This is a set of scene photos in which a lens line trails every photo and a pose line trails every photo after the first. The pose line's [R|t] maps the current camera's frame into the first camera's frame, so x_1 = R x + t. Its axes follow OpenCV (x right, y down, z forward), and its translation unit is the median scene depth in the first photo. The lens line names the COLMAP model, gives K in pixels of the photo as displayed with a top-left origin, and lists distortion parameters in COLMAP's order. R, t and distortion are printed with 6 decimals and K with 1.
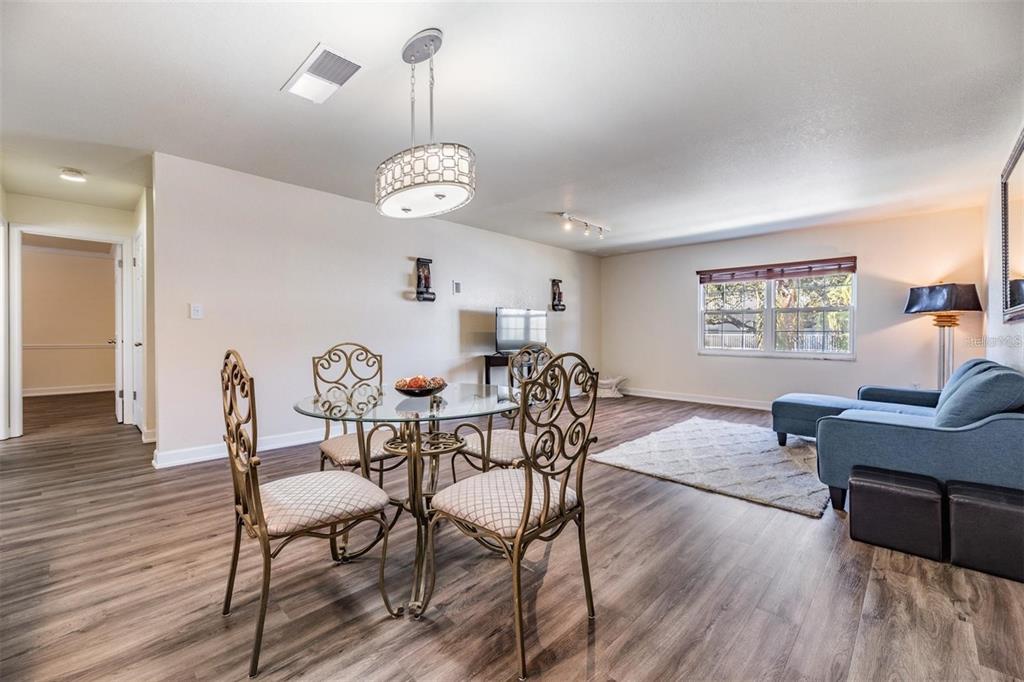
lens RADIAL K [[417.9, 0, 503.1], [0, 417.9, 332.5], [0, 0, 1]] dist [0.008259, 0.000276]
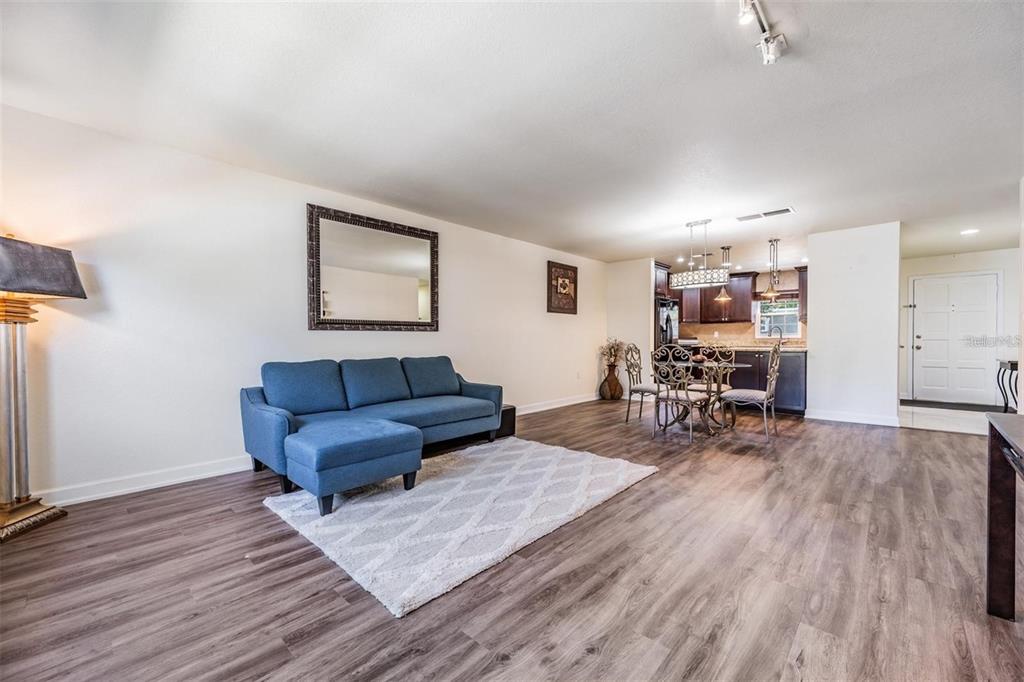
lens RADIAL K [[419.0, 0, 499.0], [0, 419.0, 358.5], [0, 0, 1]] dist [0.000894, 0.000346]
pose [[-0.999702, 0.000431, -0.024411, 0.429940], [-0.000615, 0.999082, 0.042825, 0.007012], [0.024407, 0.042827, -0.998784, 1.425516]]
